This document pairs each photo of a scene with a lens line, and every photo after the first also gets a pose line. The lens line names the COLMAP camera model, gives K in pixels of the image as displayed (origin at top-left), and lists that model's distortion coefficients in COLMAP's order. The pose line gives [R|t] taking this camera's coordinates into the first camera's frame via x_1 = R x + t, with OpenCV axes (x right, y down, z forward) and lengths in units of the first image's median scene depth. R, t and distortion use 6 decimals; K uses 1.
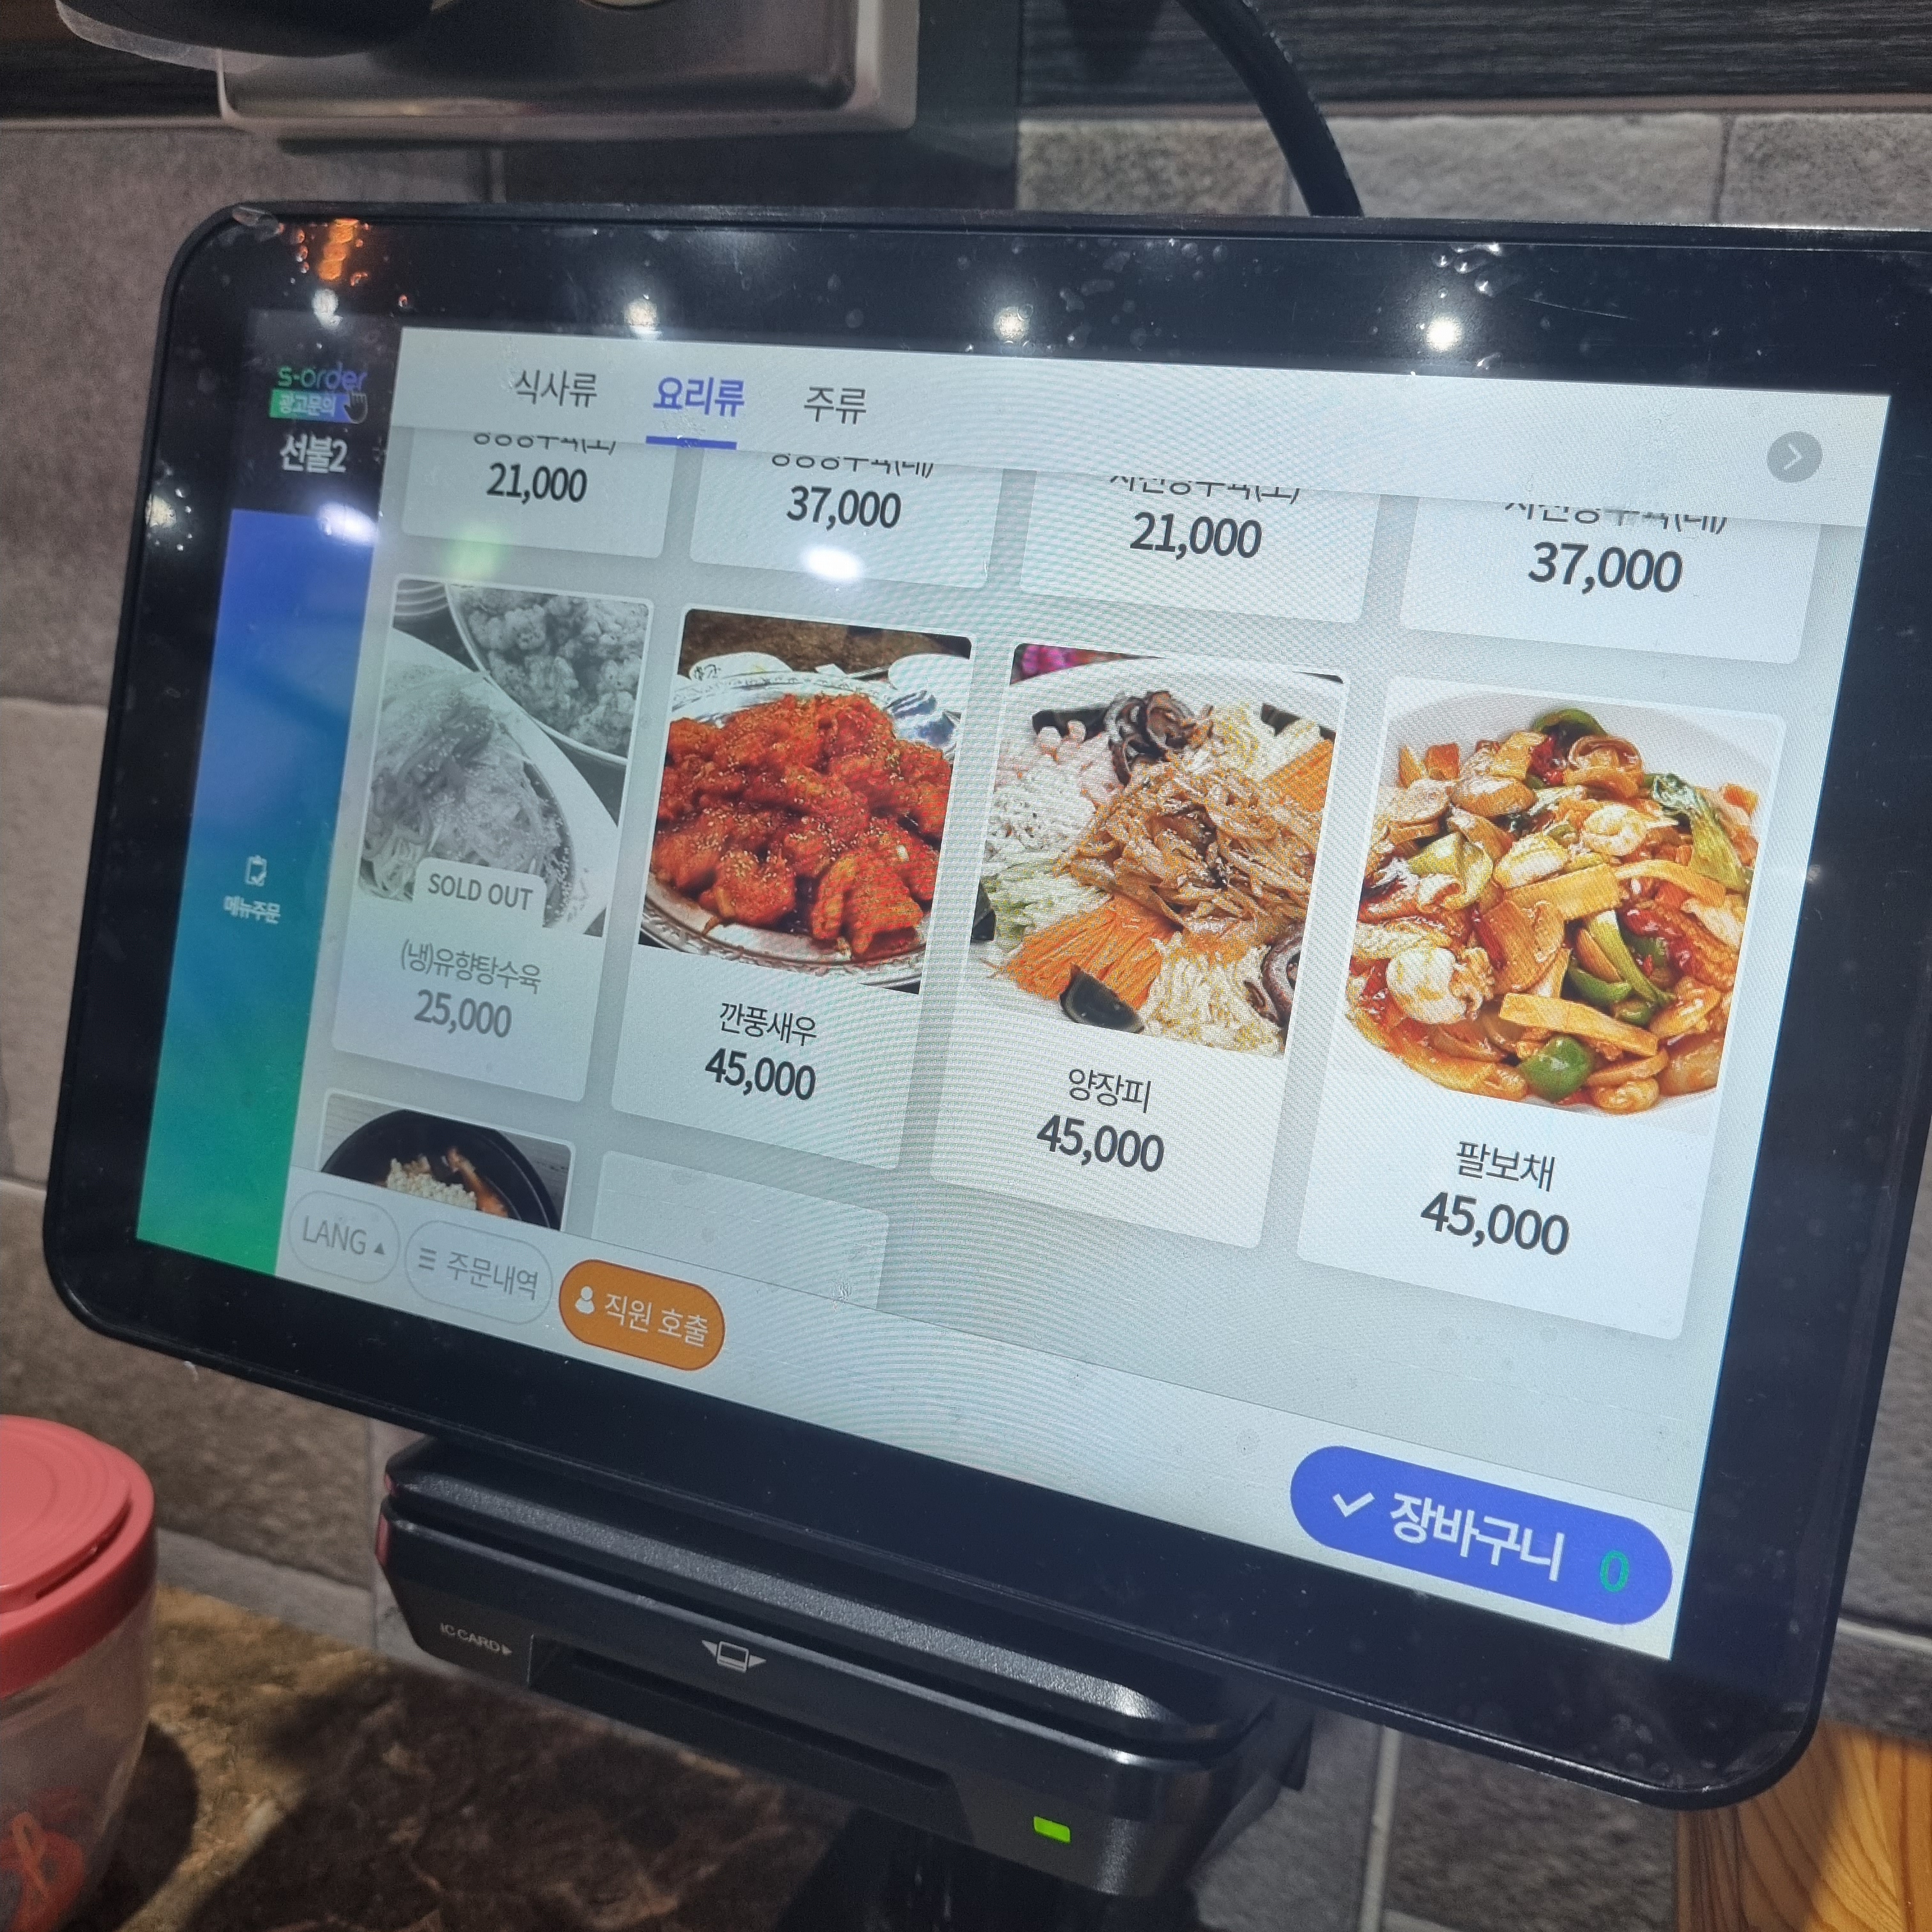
lens RADIAL K [[1951.2, 0, 949.7], [0, 1951.2, 988.2], [0, 0, 1]] dist [0.012774, -0.018897]
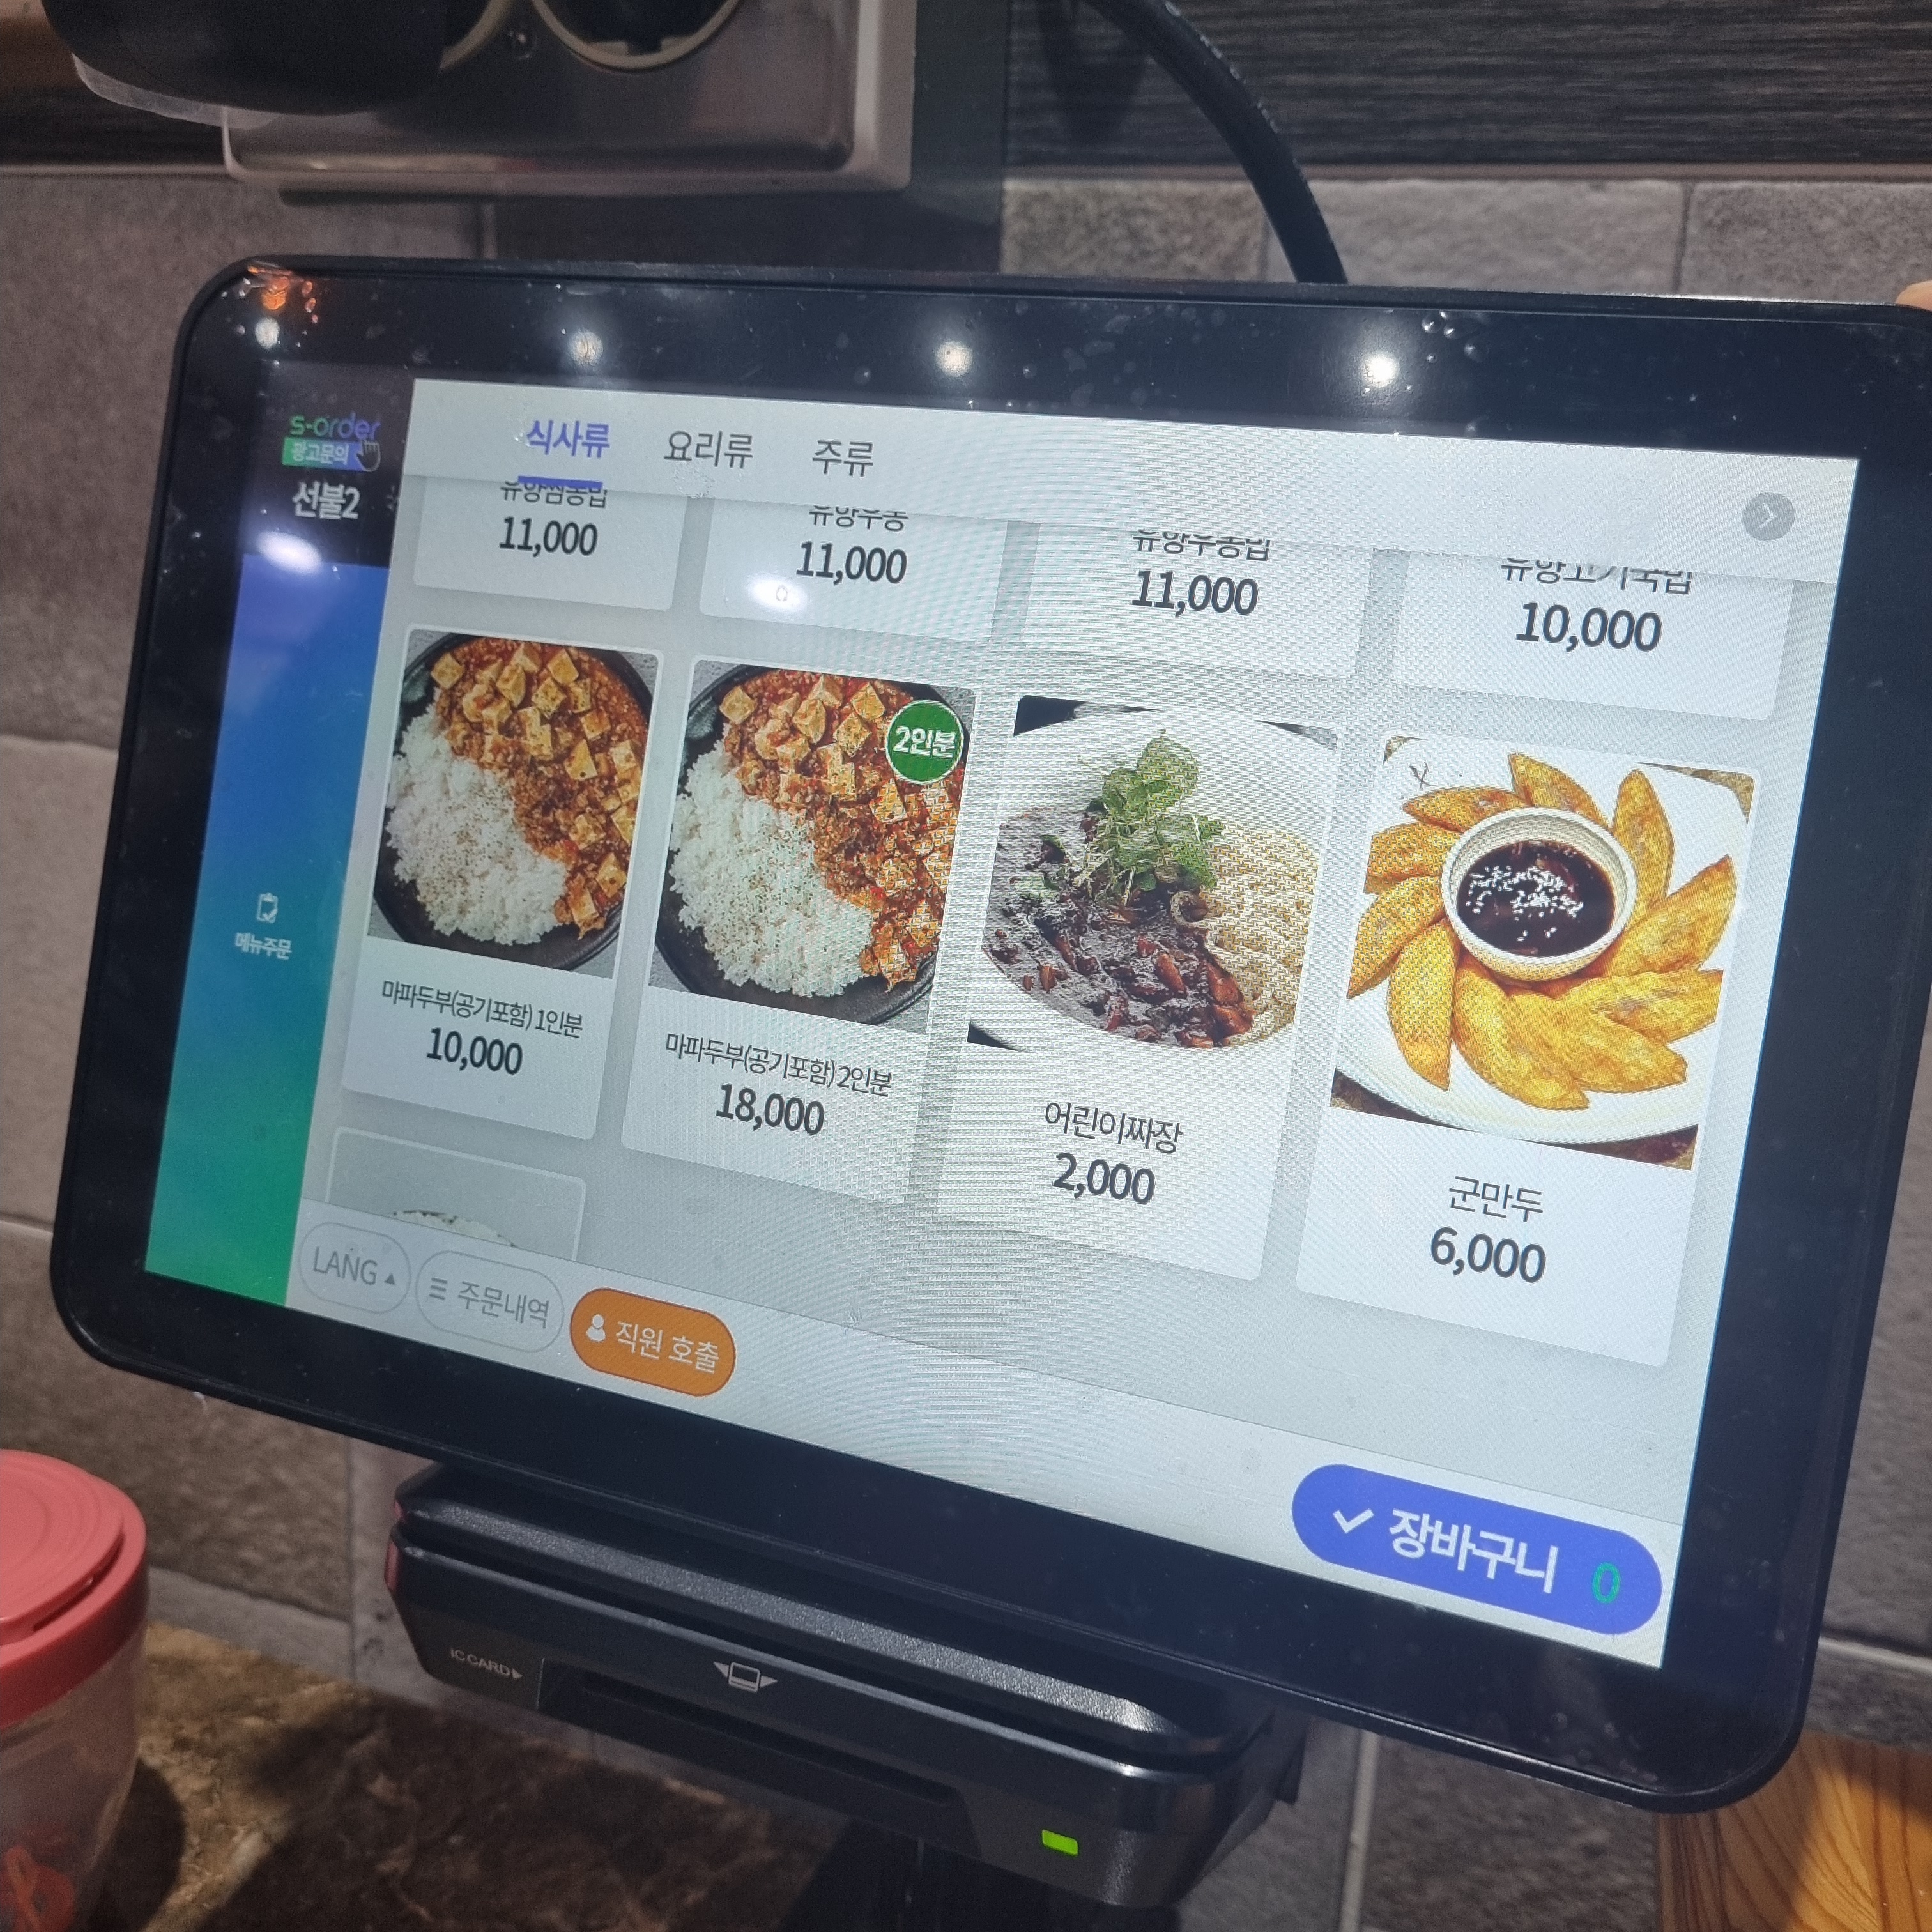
lens RADIAL K [[1942.4, 0, 950.9], [0, 1942.4, 982.5], [0, 0, 1]] dist [0.016295, -0.024050]
pose [[0.999653, -0.001971, 0.026275, -0.023525], [0.002442, 0.999837, -0.017904, -0.001971], [-0.026236, 0.017962, 0.999494, -0.020718]]
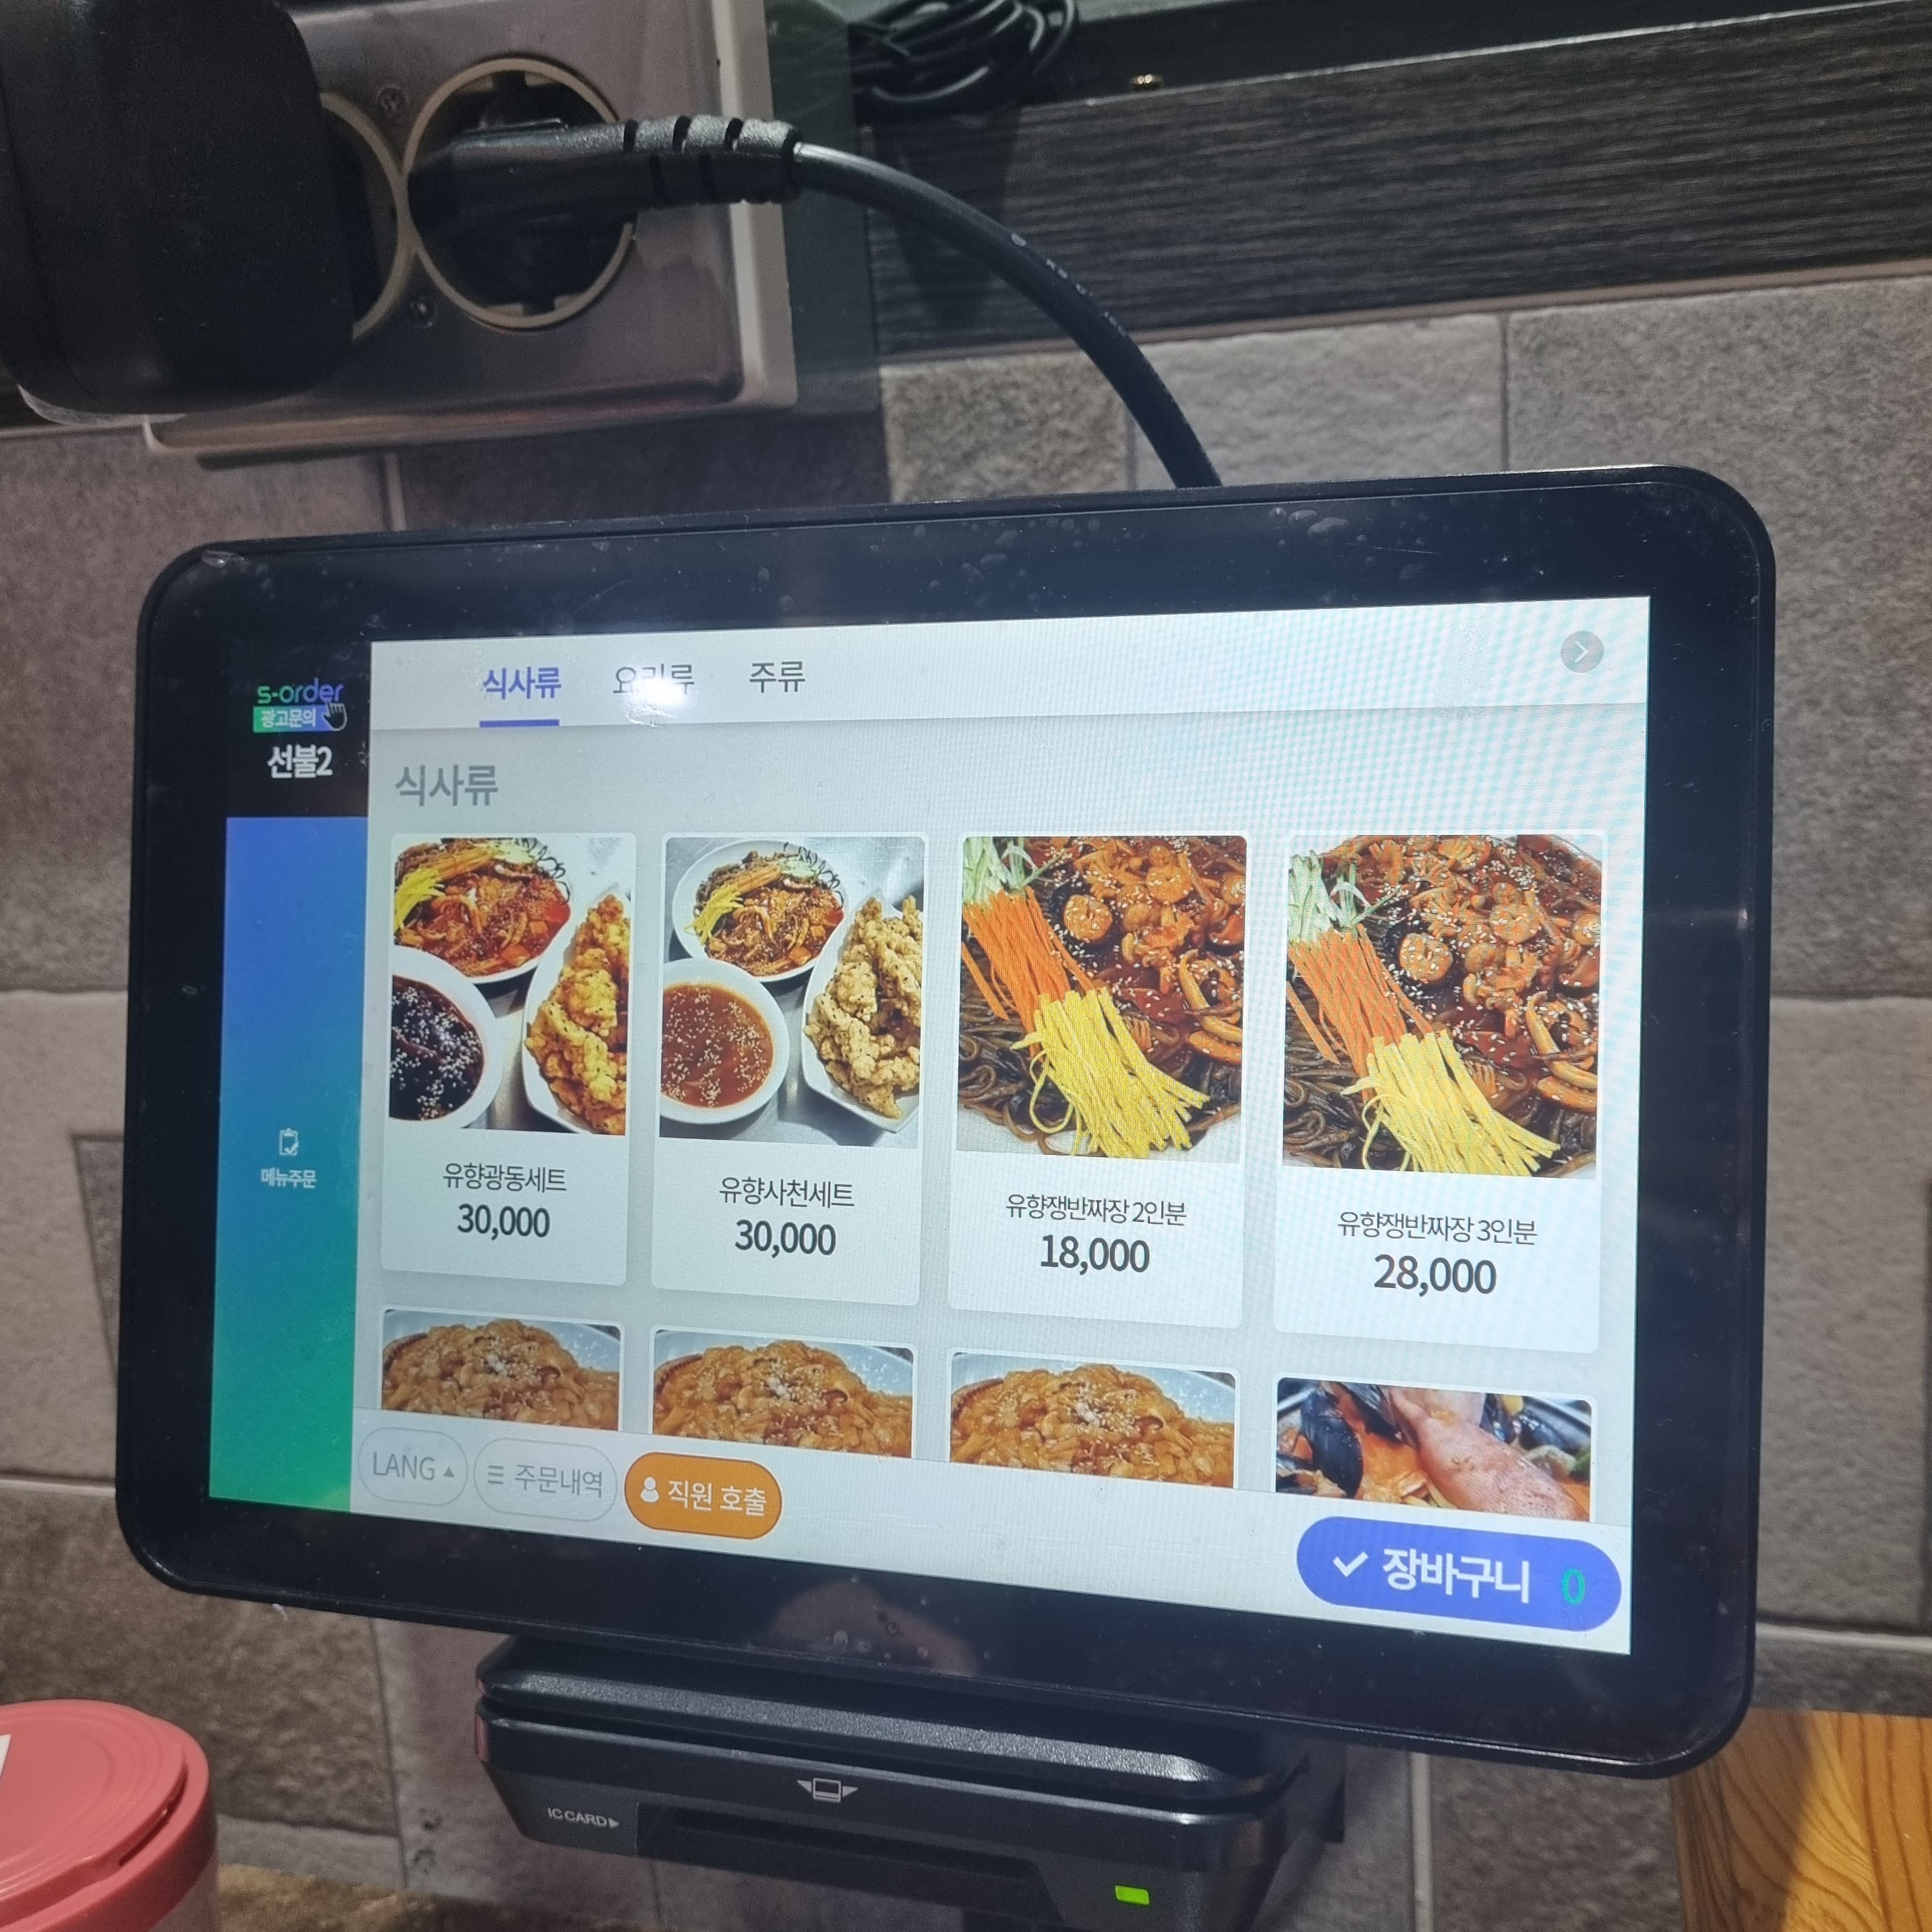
lens RADIAL K [[2099.8, 0, 986.3], [0, 2099.8, 1014.8], [0, 0, 1]] dist [0.022435, -0.022775]
pose [[0.989339, -0.127951, 0.069543, -0.038964], [0.131534, 0.990068, -0.049641, -0.019556], [-0.062500, 0.058259, 0.996343, -0.184939]]
